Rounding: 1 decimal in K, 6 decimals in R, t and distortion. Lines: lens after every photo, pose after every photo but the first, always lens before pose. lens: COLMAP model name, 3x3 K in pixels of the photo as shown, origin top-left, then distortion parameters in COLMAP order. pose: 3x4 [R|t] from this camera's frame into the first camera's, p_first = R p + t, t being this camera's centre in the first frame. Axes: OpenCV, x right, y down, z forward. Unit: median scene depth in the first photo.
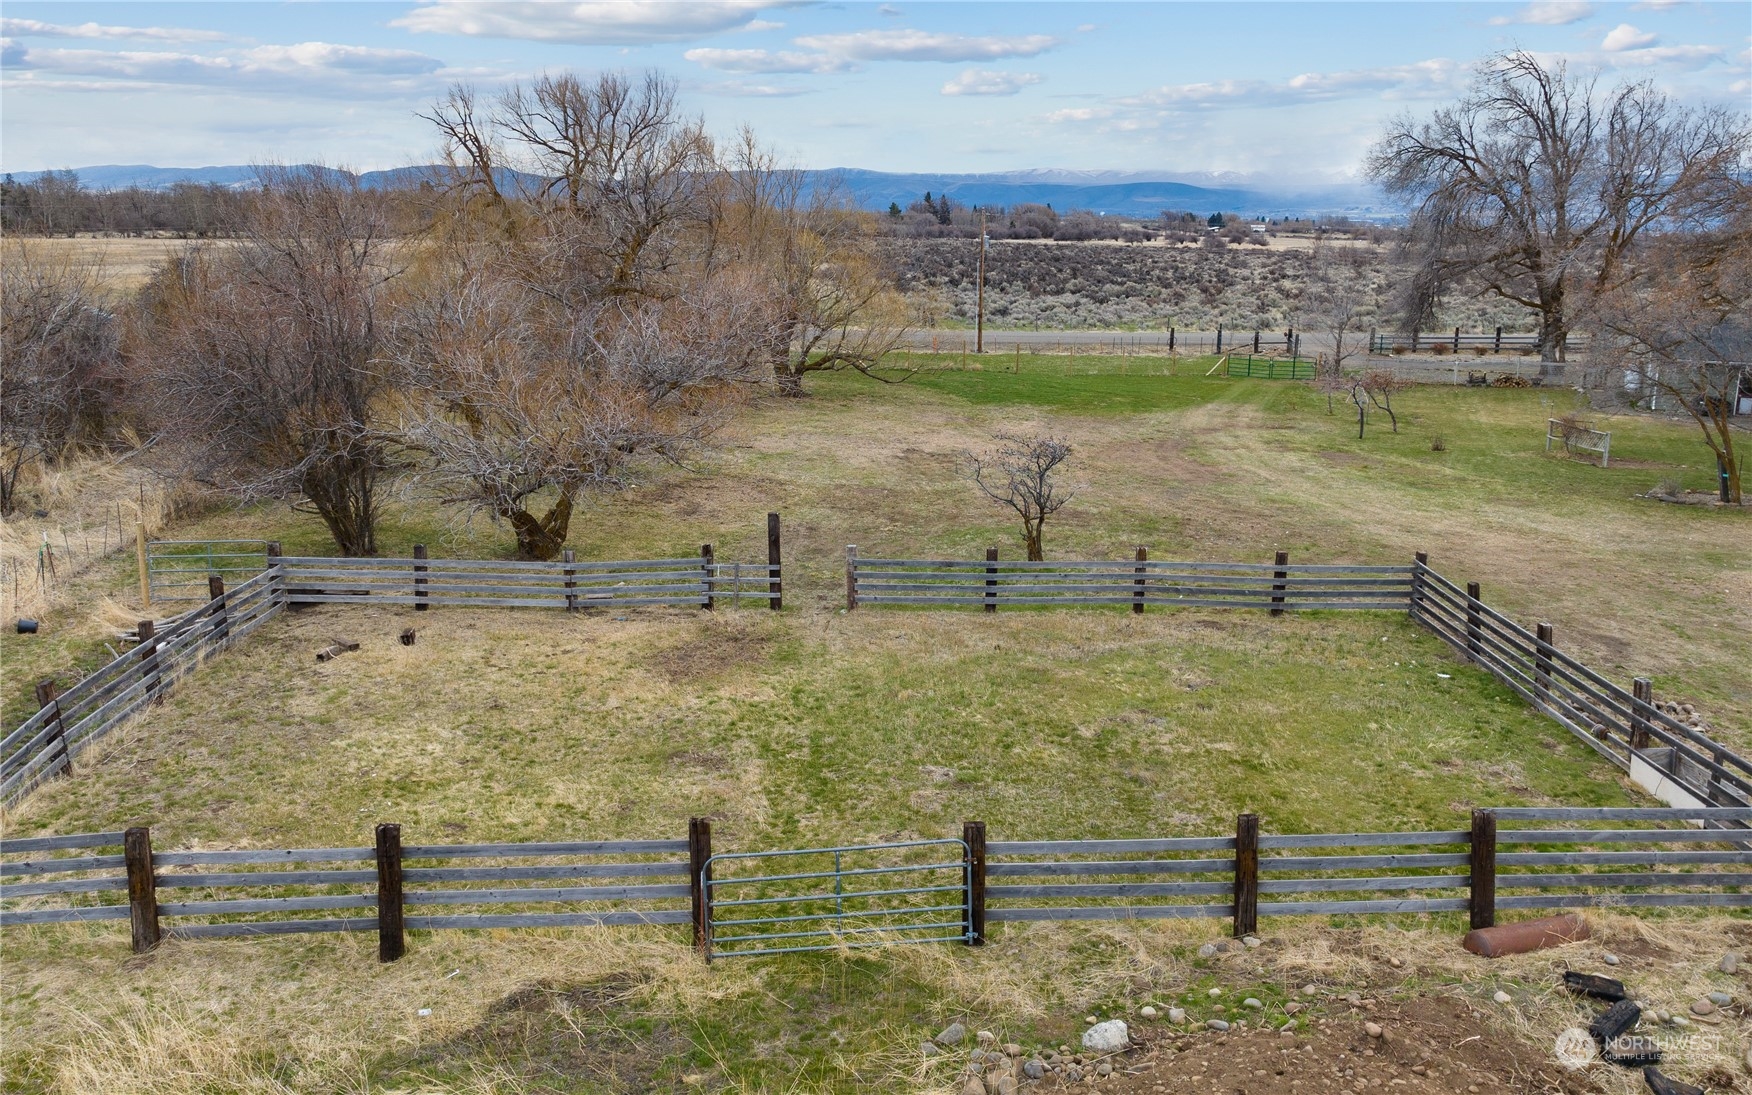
lens RADIAL K [[1436.7, 0, 876.0], [0, 1436.7, 547.5], [0, 0, 1]] dist [-0.021261, -0.002572]
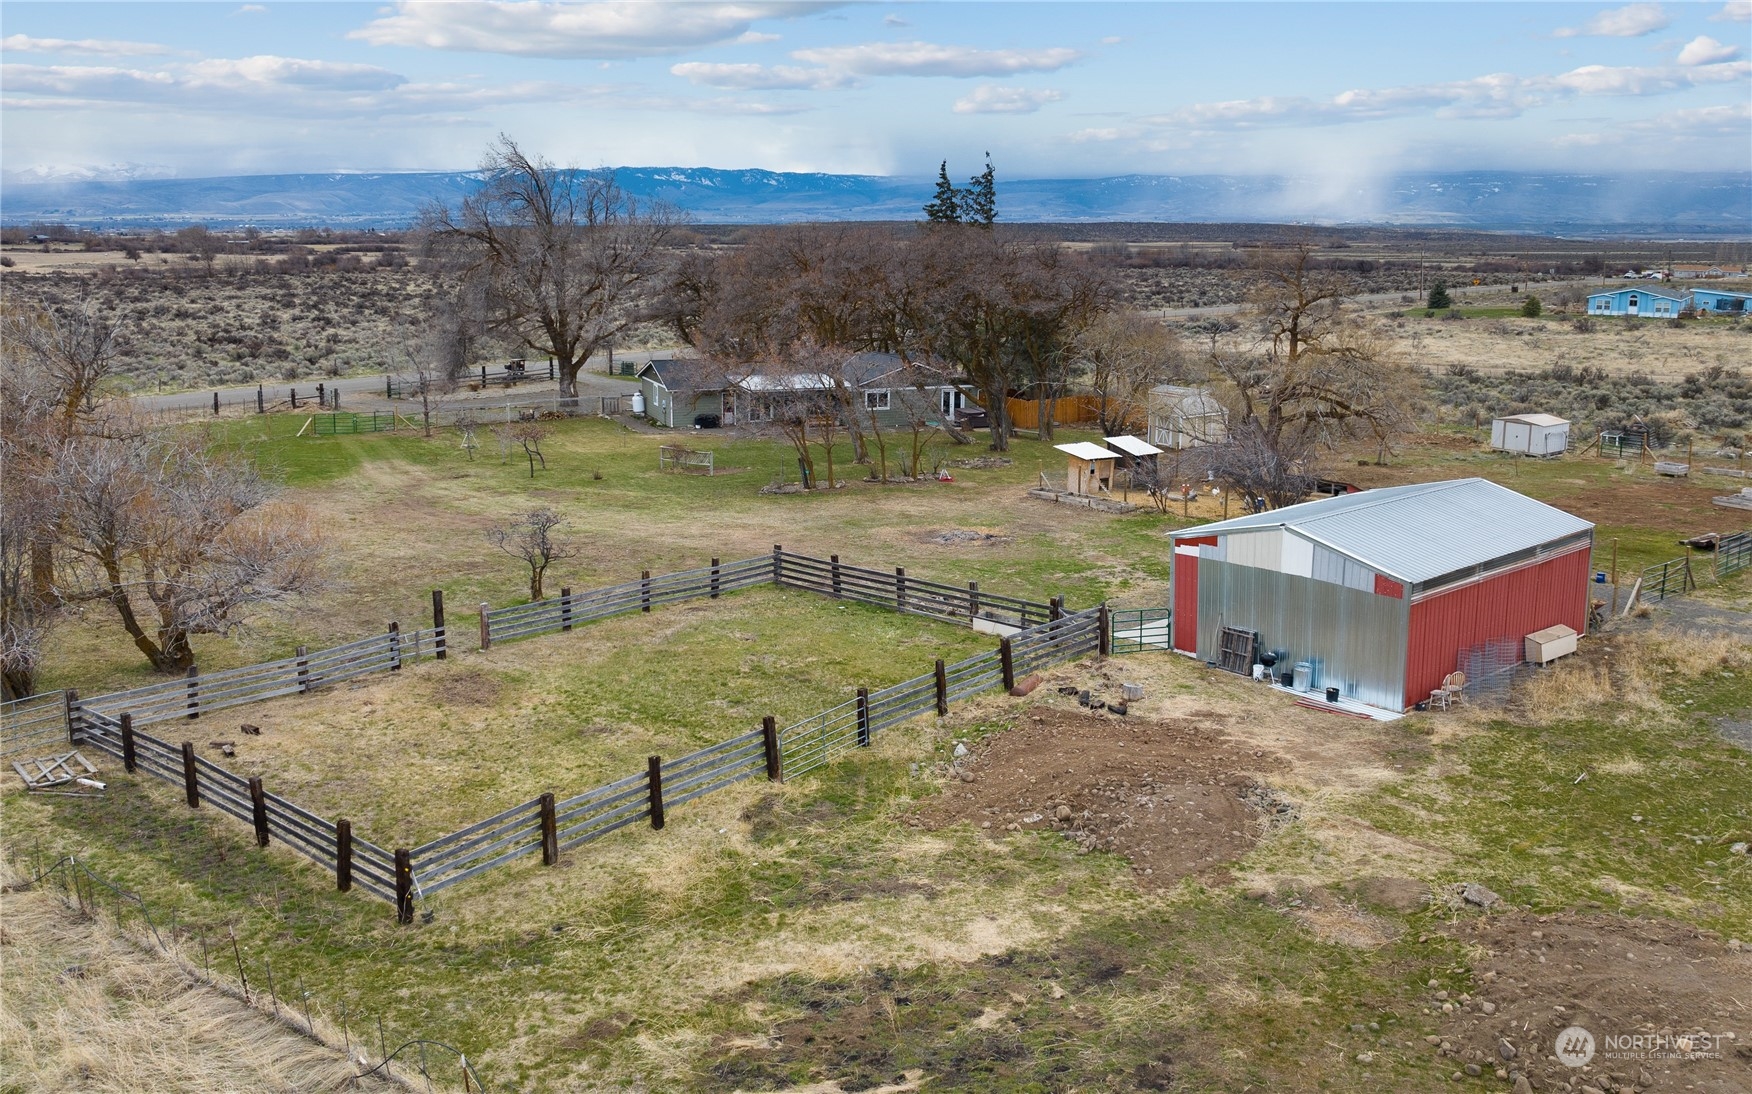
lens RADIAL K [[1436.7, 0, 876.0], [0, 1436.7, 547.0], [0, 0, 1]] dist [-0.021261, -0.002572]
pose [[0.707686, -0.162066, 0.687688, -0.710684], [0.169851, 0.983816, 0.057064, -0.071814], [-0.685807, 0.076421, 0.723760, -0.313059]]
